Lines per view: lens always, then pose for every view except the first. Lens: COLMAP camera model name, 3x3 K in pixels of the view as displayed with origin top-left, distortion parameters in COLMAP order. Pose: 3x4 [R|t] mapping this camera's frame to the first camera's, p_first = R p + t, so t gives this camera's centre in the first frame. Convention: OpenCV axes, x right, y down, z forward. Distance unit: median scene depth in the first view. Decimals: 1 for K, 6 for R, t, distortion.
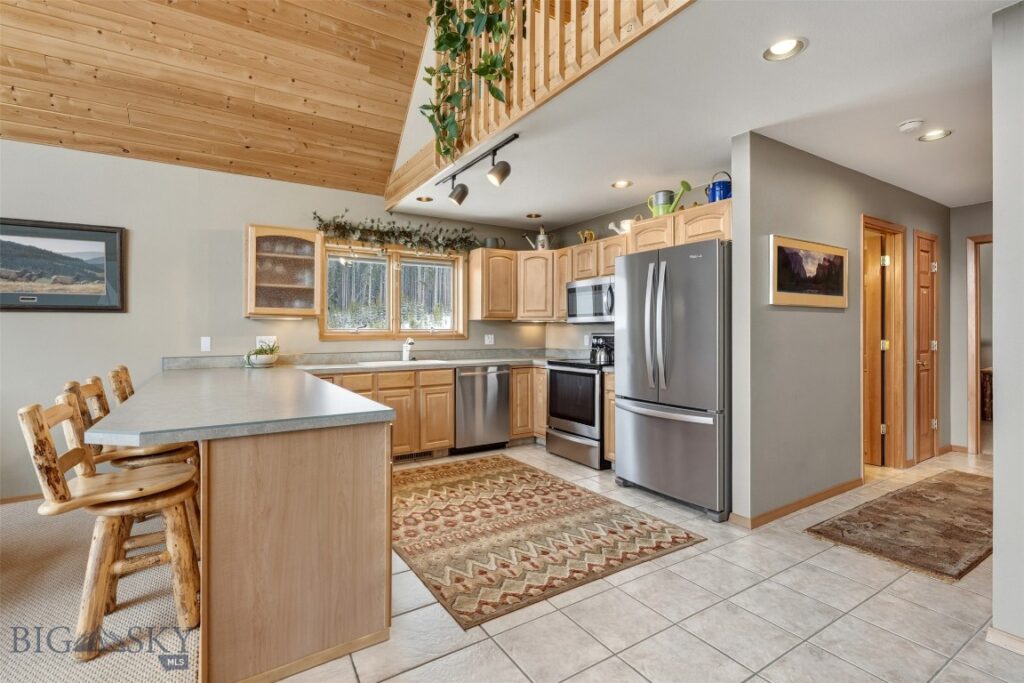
lens RADIAL K [[476.2, 0, 507.7], [0, 476.2, 329.6], [0, 0, 1]] dist [0.000396, -0.000420]
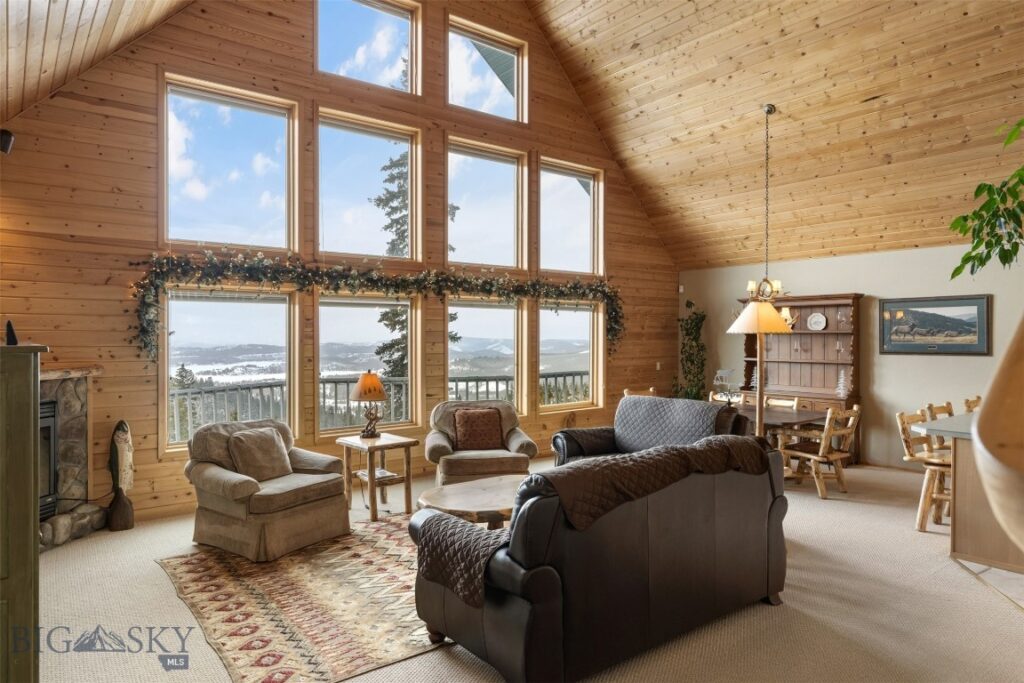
lens RADIAL K [[638.4, 0, 512.0], [0, 638.4, 341.5], [0, 0, 1]] dist [-0.002676, -0.000273]
pose [[0.110441, 0.012095, -0.993809, 0.803001], [0.003832, 0.999913, 0.012595, -0.099816], [0.993875, -0.005199, 0.110385, -0.525096]]
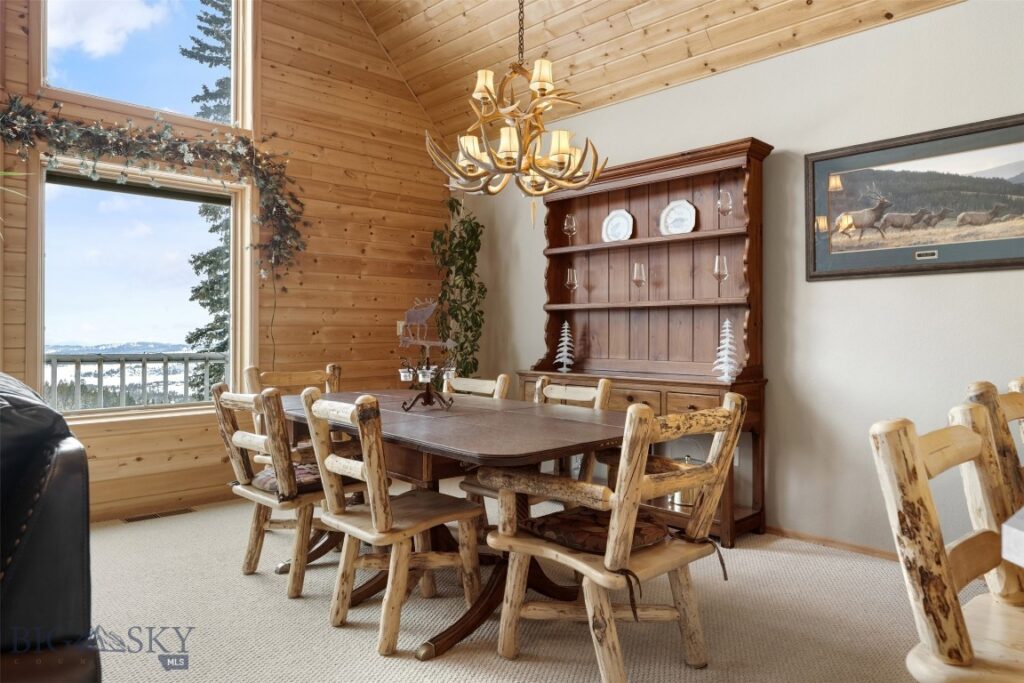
lens RADIAL K [[686.7, 0, 510.0], [0, 686.7, 331.8], [0, 0, 1]] dist [-0.000302, 0.000721]
pose [[0.214779, 0.001758, -0.976661, -0.190676], [0.002383, 0.999994, 0.002324, 0.031709], [0.976660, -0.002826, 0.214773, 0.216464]]
